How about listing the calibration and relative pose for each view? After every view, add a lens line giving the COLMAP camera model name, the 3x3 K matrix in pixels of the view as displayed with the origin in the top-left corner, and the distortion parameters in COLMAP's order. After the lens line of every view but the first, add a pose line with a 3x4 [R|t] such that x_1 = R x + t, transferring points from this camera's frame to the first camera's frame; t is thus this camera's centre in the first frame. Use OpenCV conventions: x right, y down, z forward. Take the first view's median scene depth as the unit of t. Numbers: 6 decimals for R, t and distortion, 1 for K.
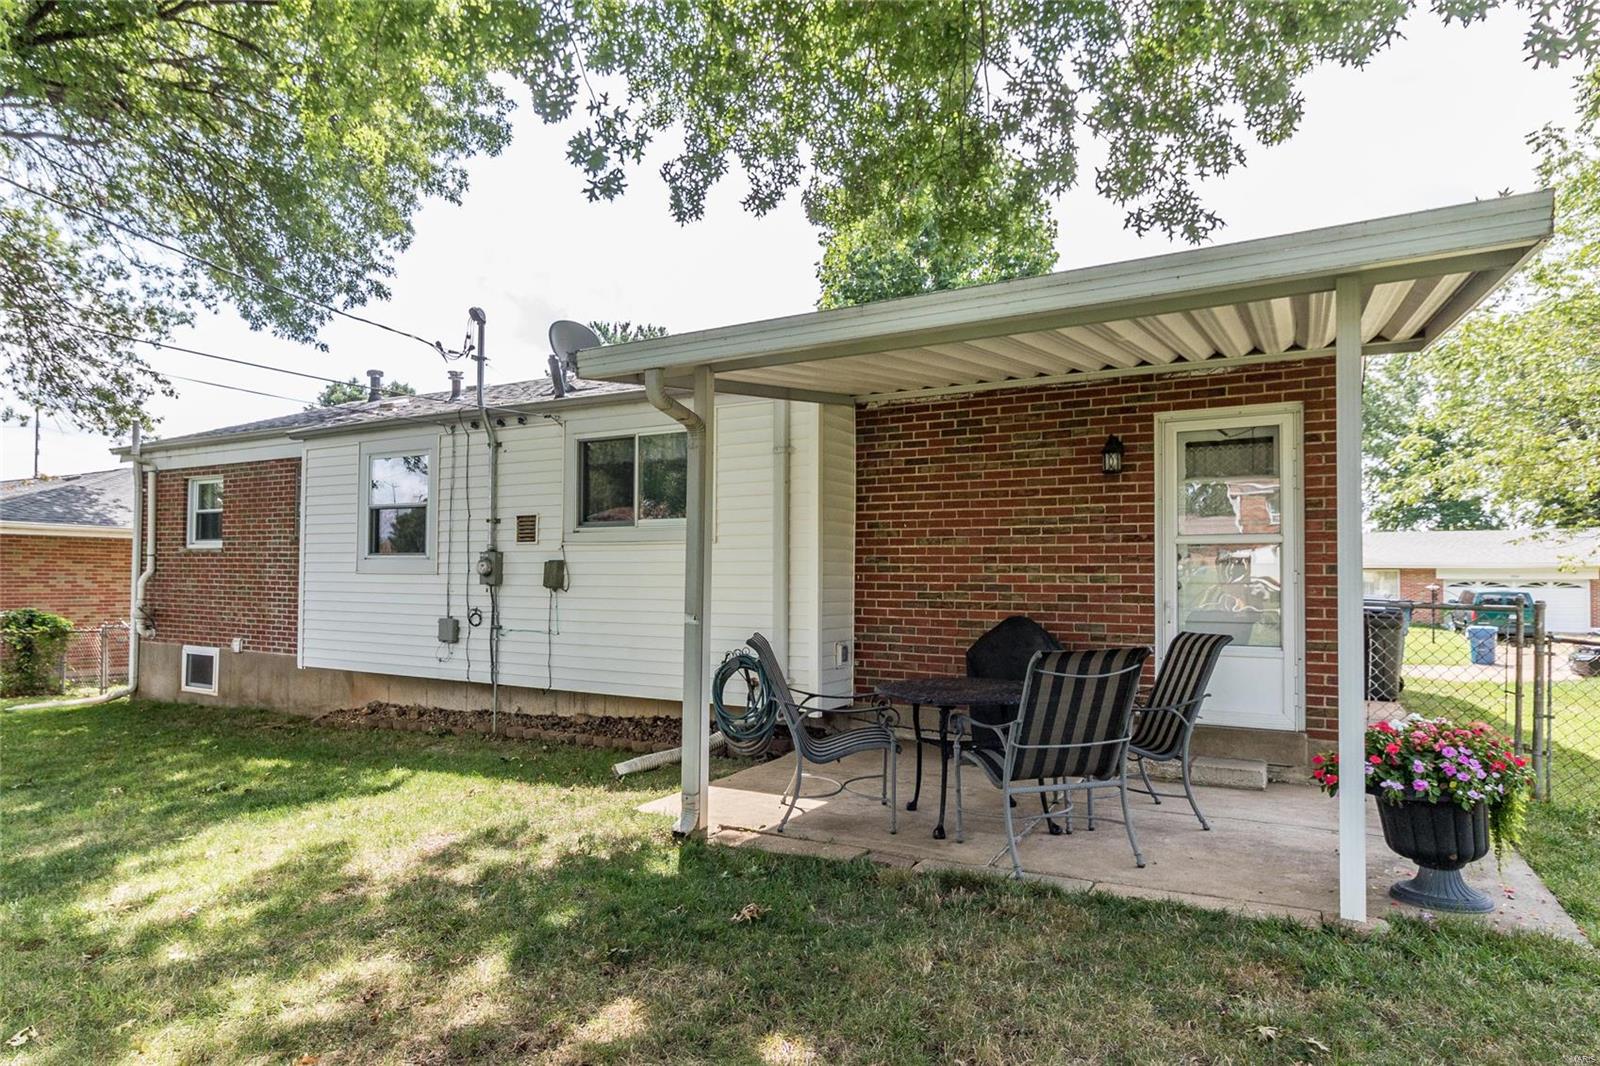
lens RADIAL K [[926.5, 0, 739.6], [0, 926.5, 548.9], [0, 0, 1]] dist [-0.000166, -0.000968]
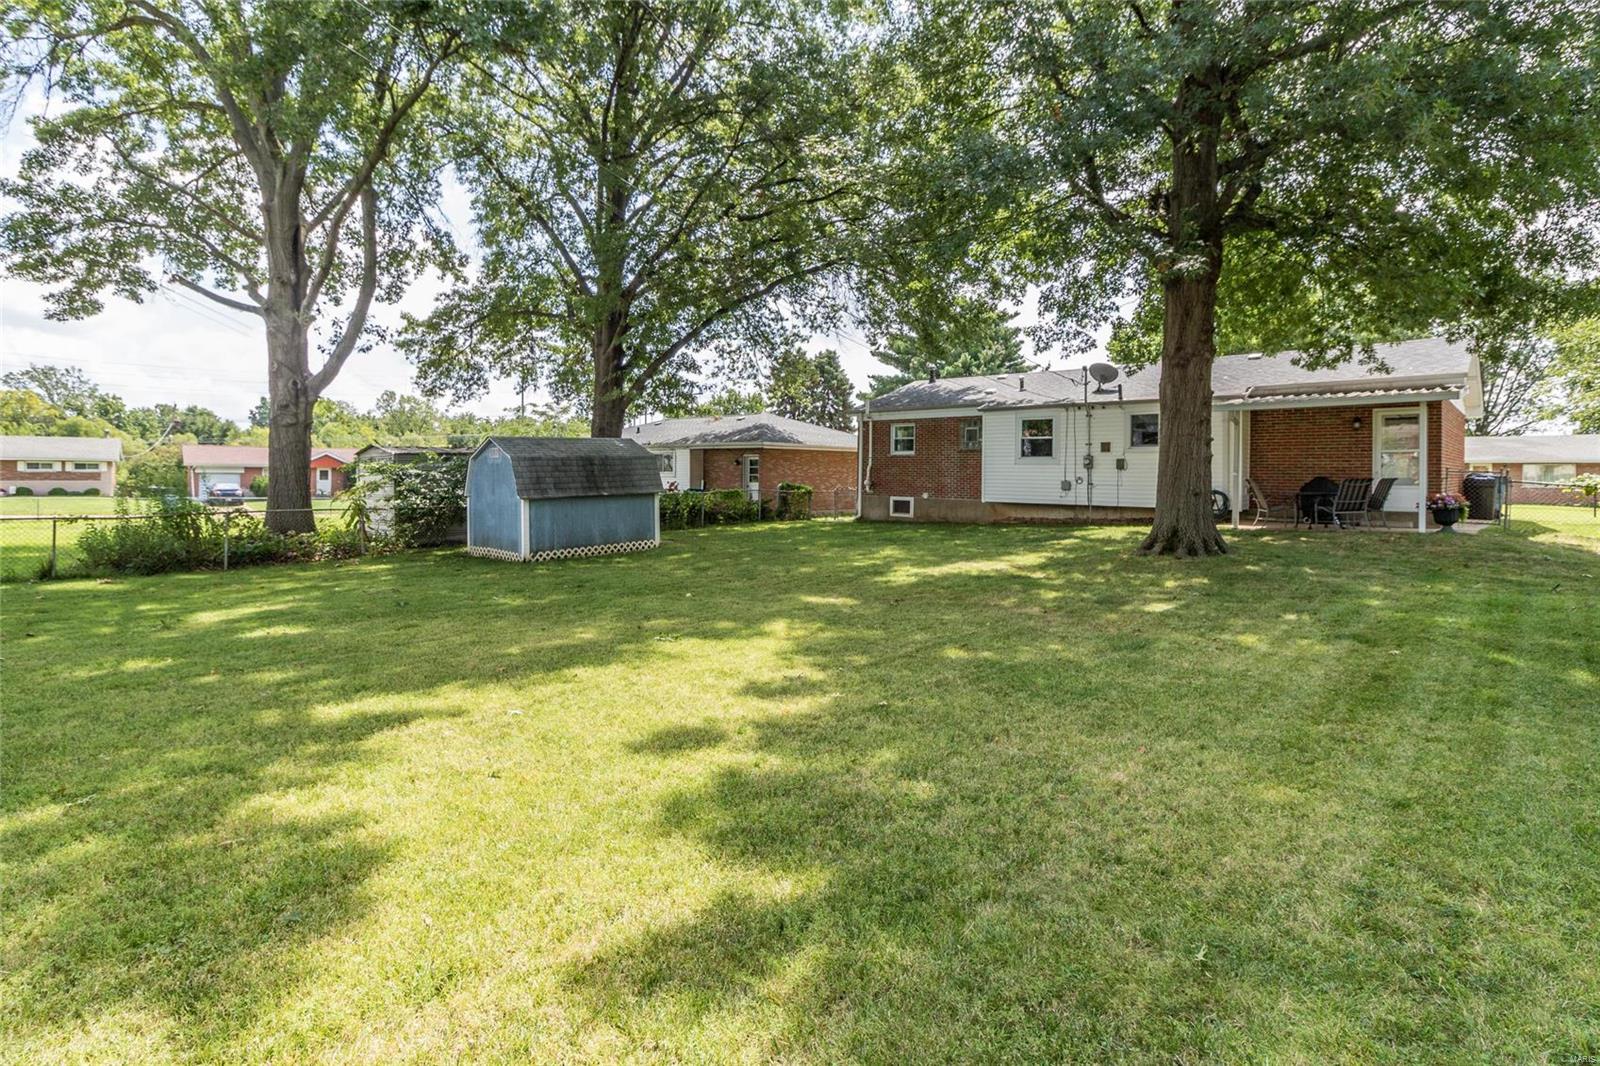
lens RADIAL K [[751.2, 0, 801.9], [0, 751.2, 470.9], [0, 0, 1]] dist [0.001459, -0.000209]
pose [[0.977075, -0.001536, -0.212891, -0.811891], [0.007394, 0.999616, 0.026723, -0.023449], [0.212768, -0.027684, 0.976710, -1.715708]]
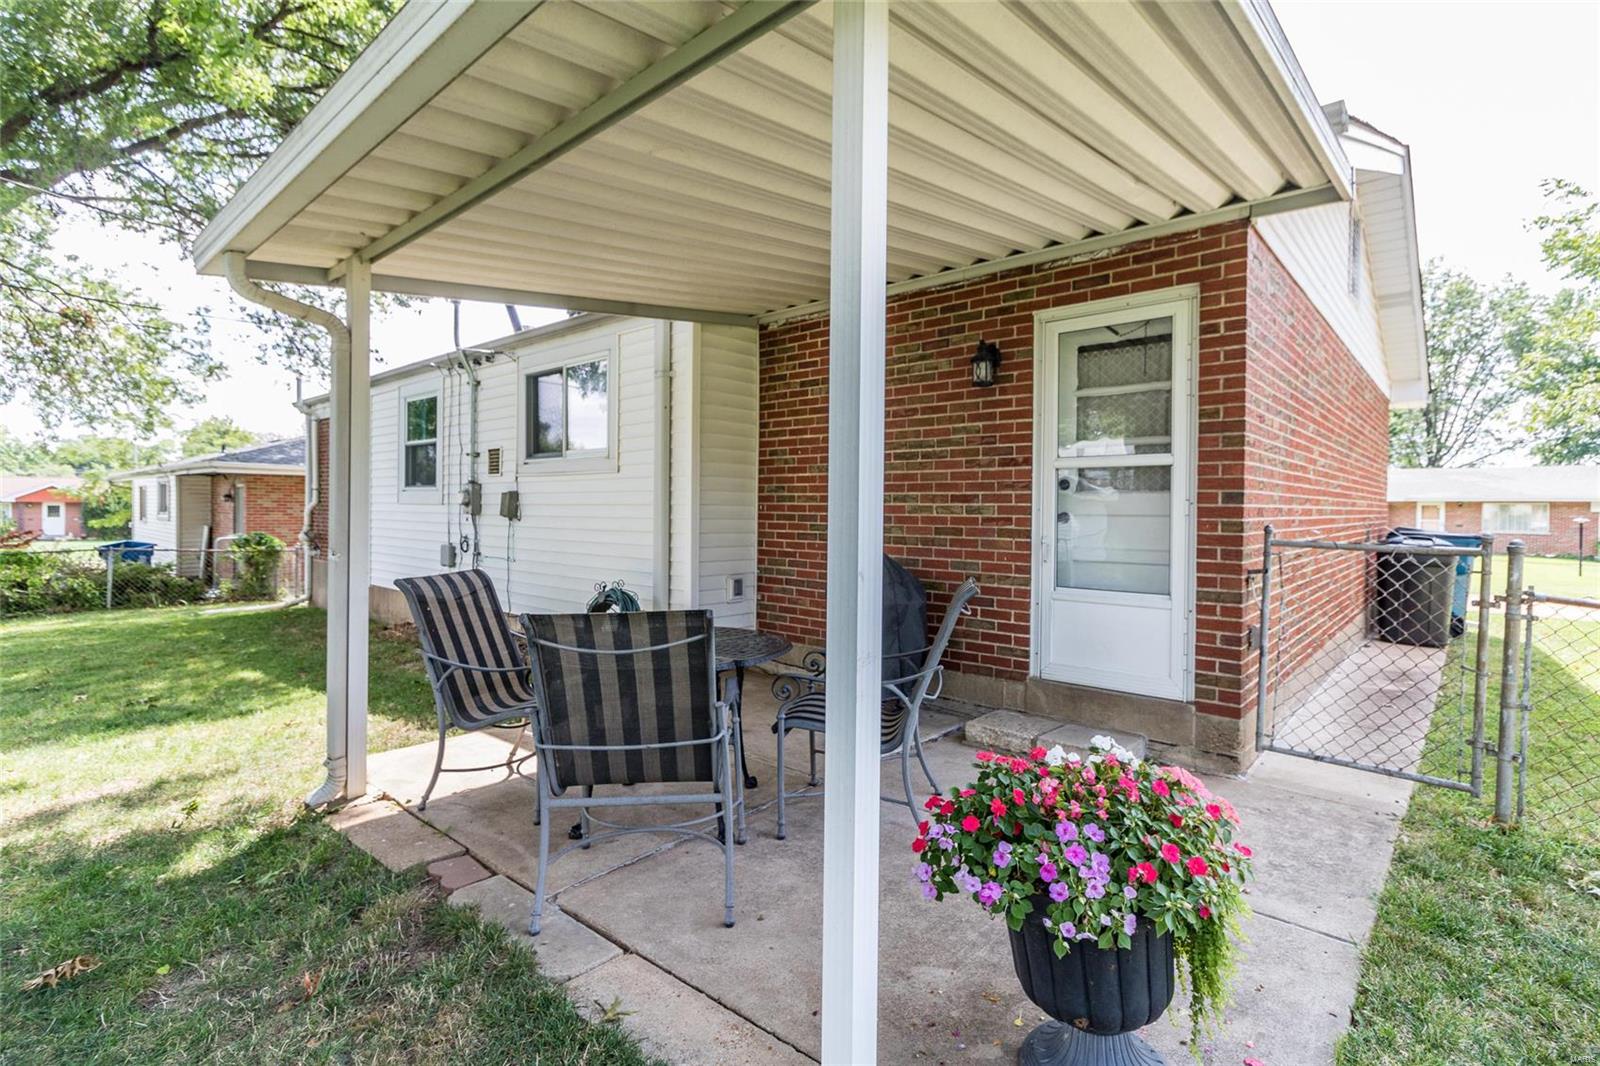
lens RADIAL K [[747.8, 0, 809.2], [0, 747.8, 507.1], [0, 0, 1]] dist [0.000050, -0.000646]
pose [[0.984380, 0.001761, -0.176048, 0.355868], [0.003230, 0.999601, 0.028060, 0.009937], [0.176027, -0.028190, 0.983982, 0.284392]]
